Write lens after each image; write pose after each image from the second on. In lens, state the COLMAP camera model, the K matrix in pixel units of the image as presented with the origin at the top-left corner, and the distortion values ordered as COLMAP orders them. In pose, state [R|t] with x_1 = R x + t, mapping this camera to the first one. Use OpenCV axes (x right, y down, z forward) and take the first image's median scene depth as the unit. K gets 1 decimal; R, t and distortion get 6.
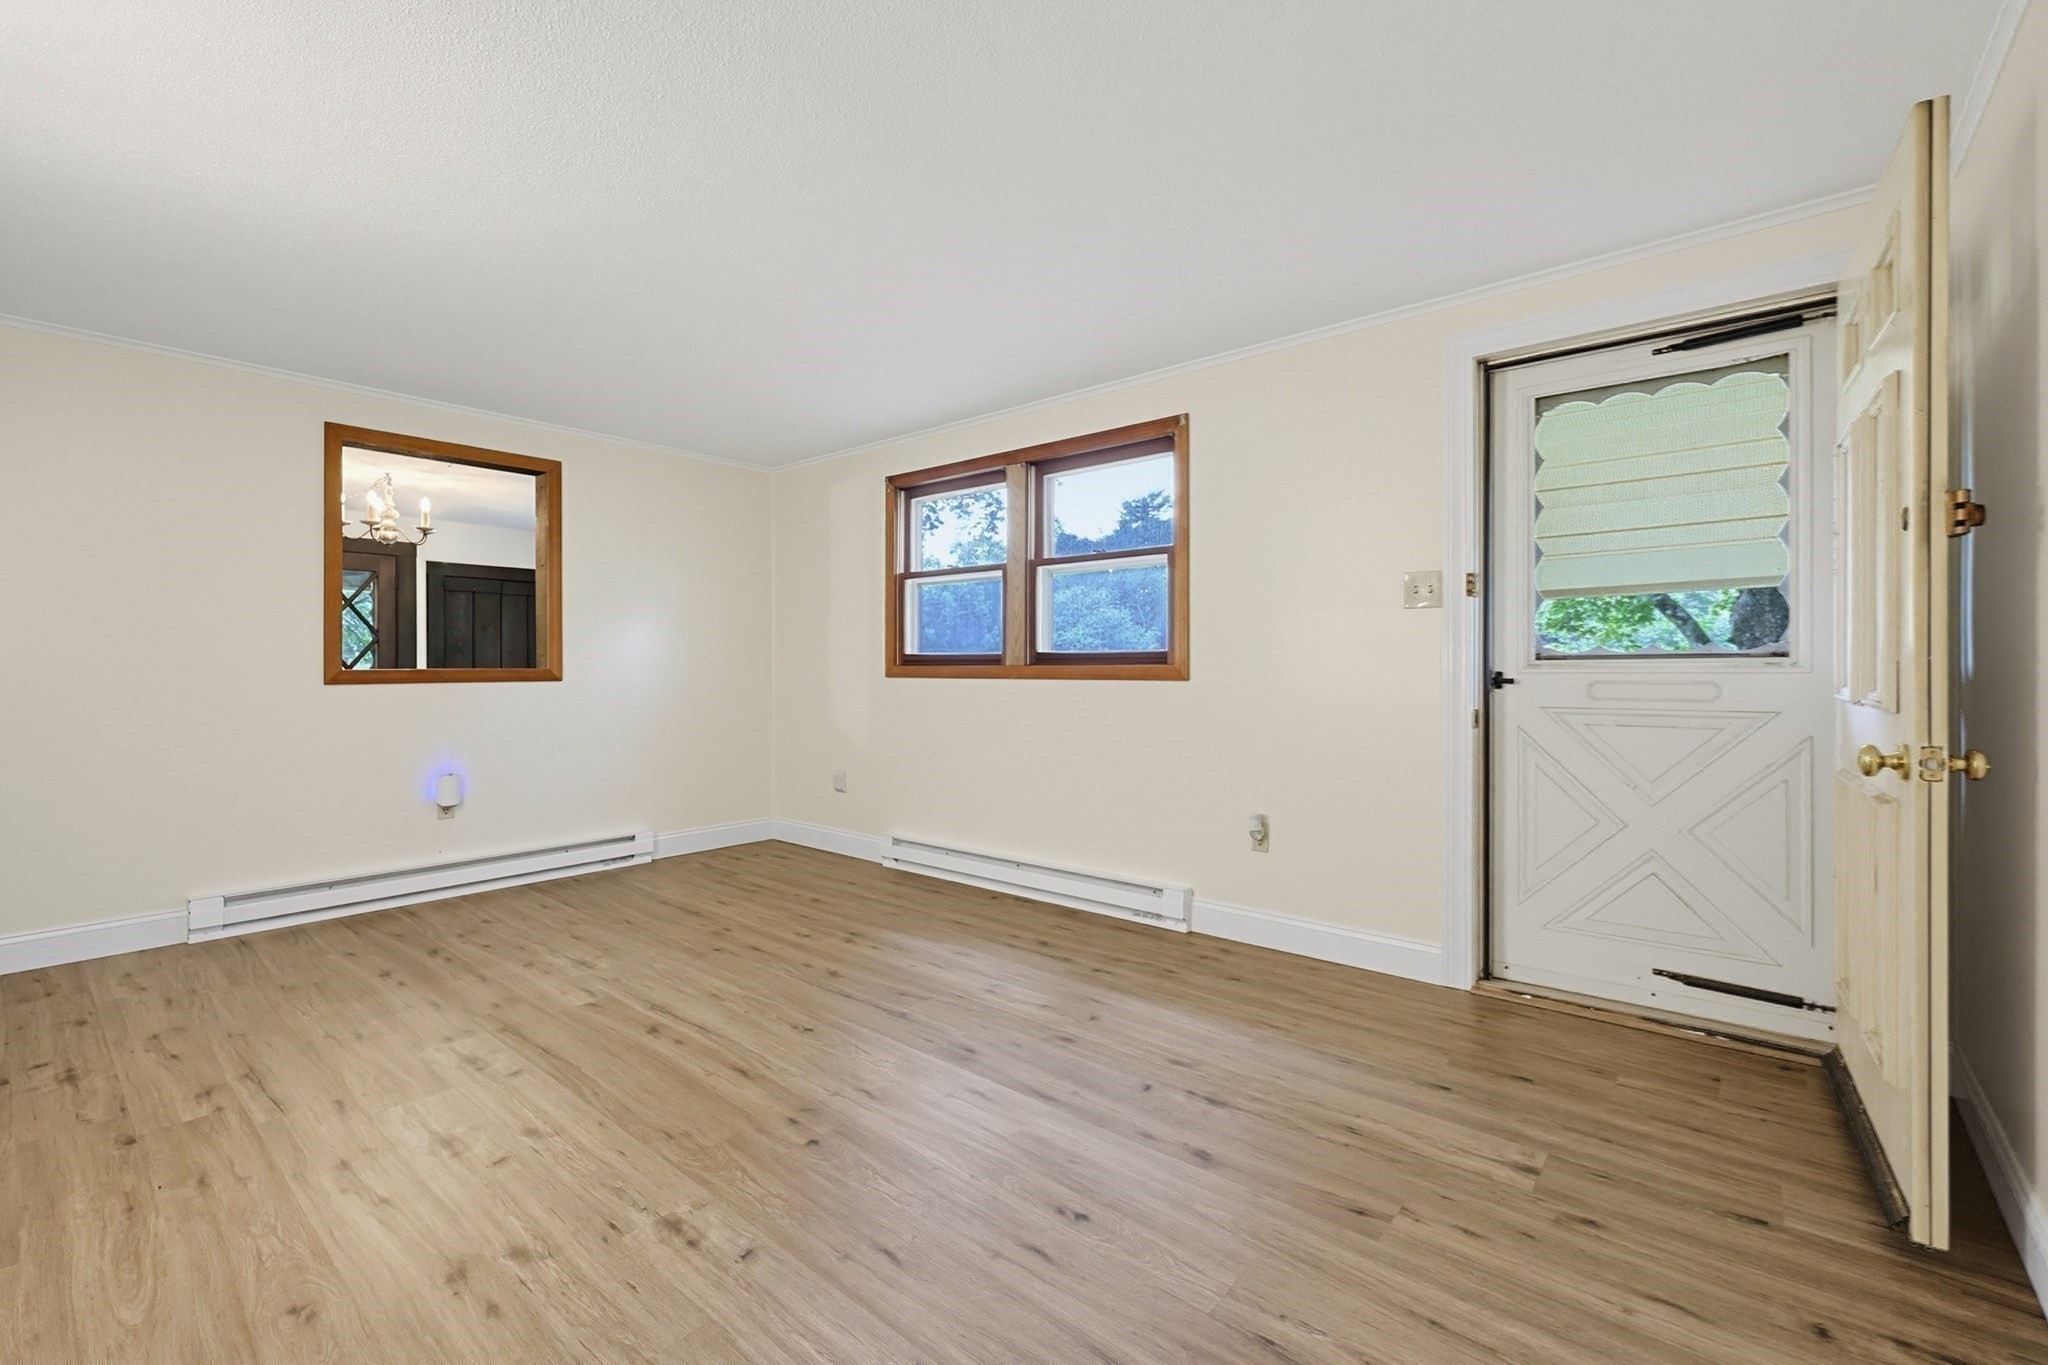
lens RADIAL K [[875.7, 0, 1025.9], [0, 875.7, 670.4], [0, 0, 1]] dist [-0.001518, -0.000602]
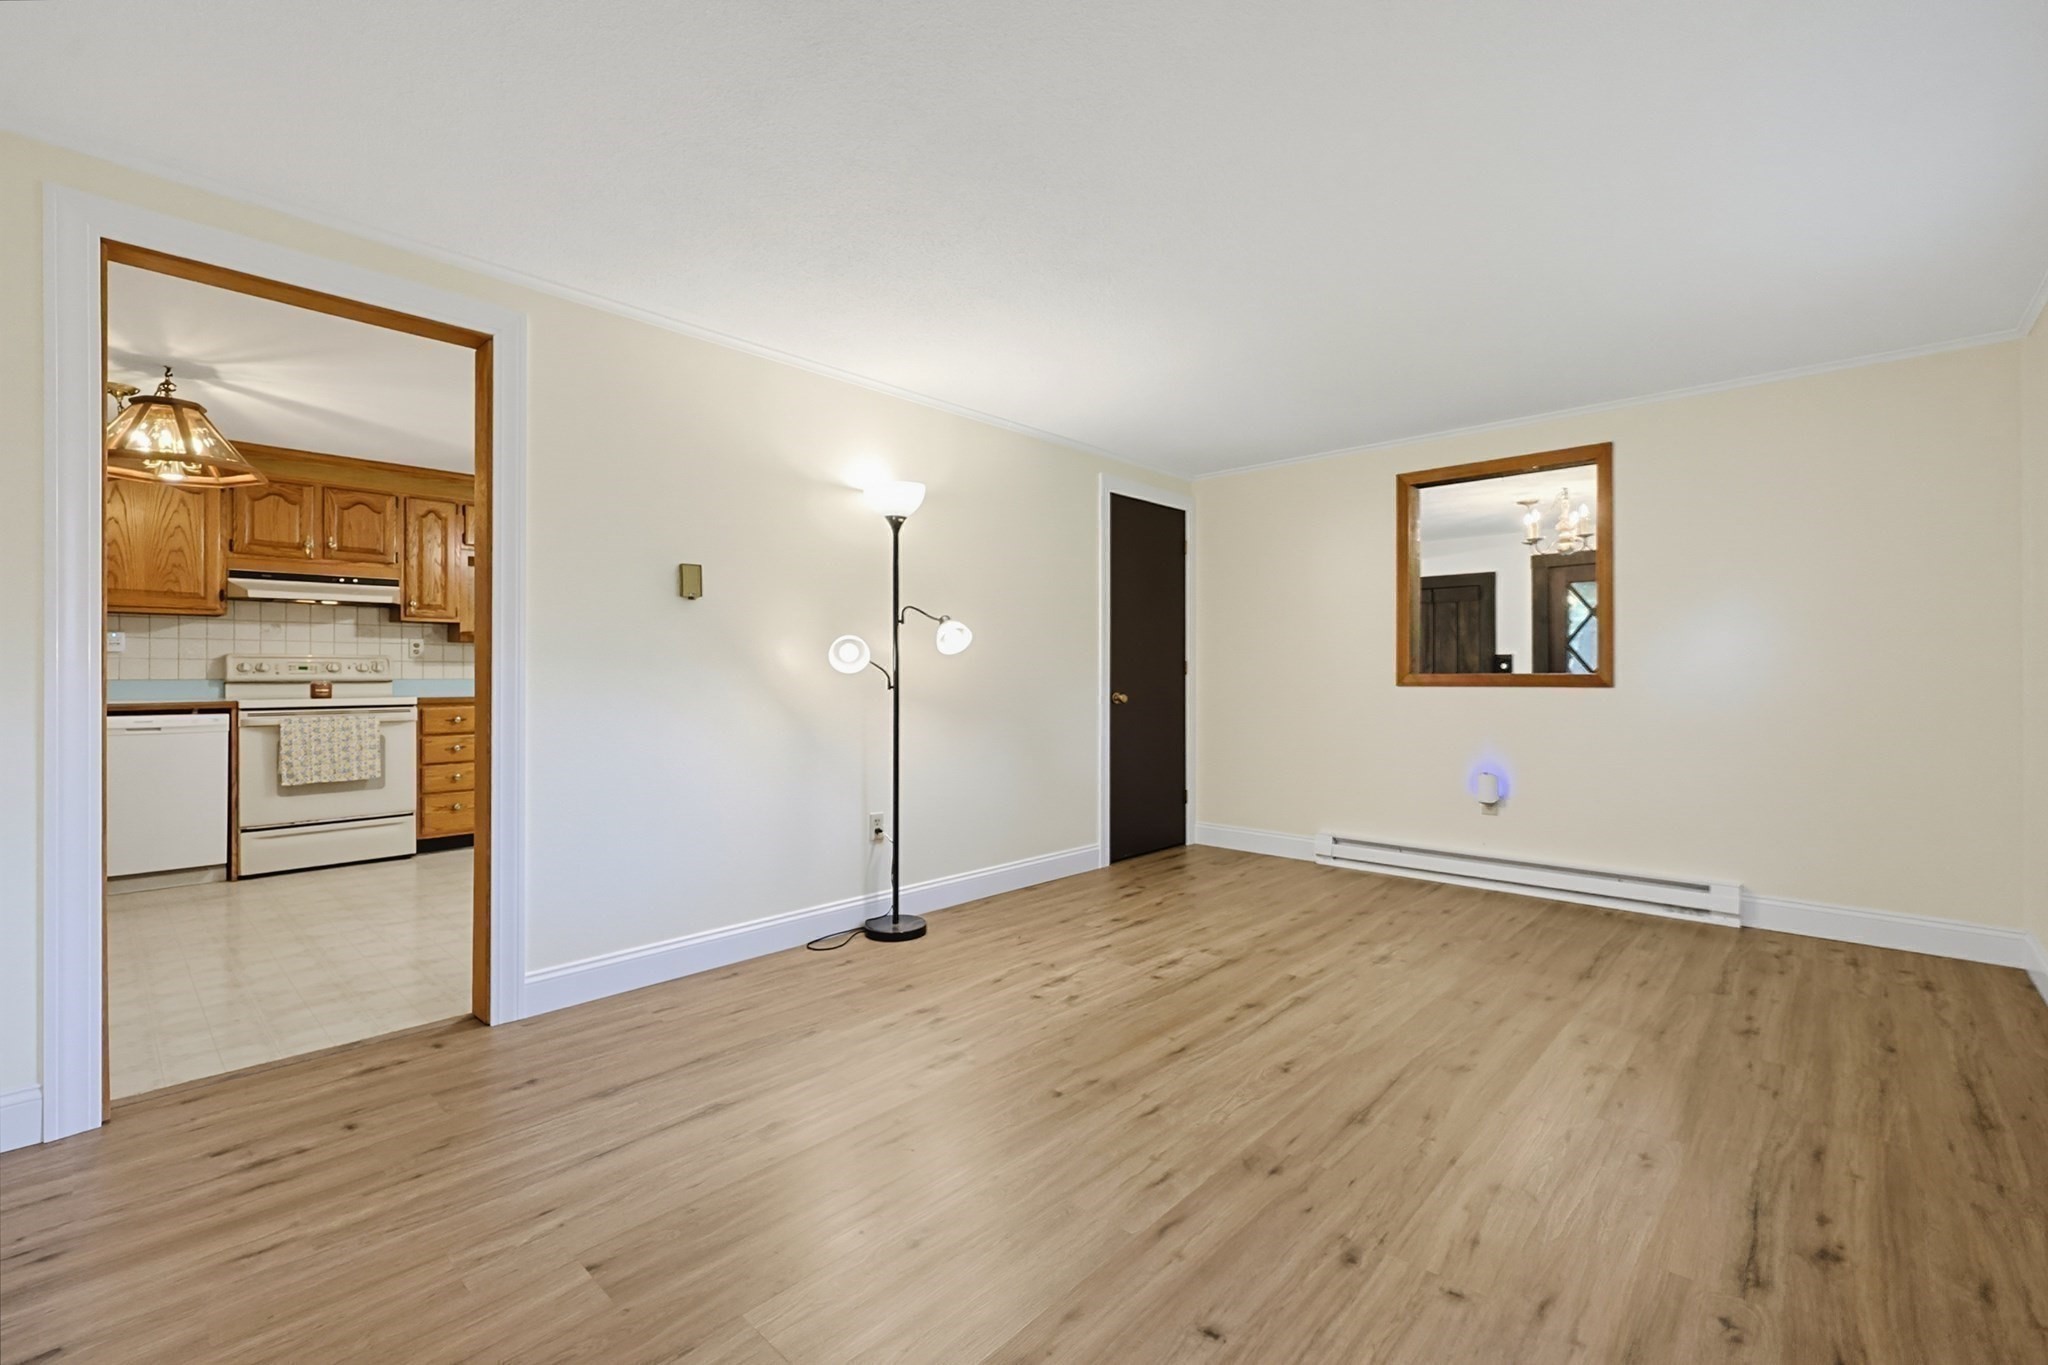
lens RADIAL K [[875.7, 0, 1025.9], [0, 875.7, 670.4], [0, 0, 1]] dist [-0.001518, -0.000602]
pose [[-0.054277, -0.002296, -0.998523, 0.557878], [-0.002751, 0.999994, -0.002150, -0.002626], [0.998522, 0.002631, -0.054283, 0.640721]]
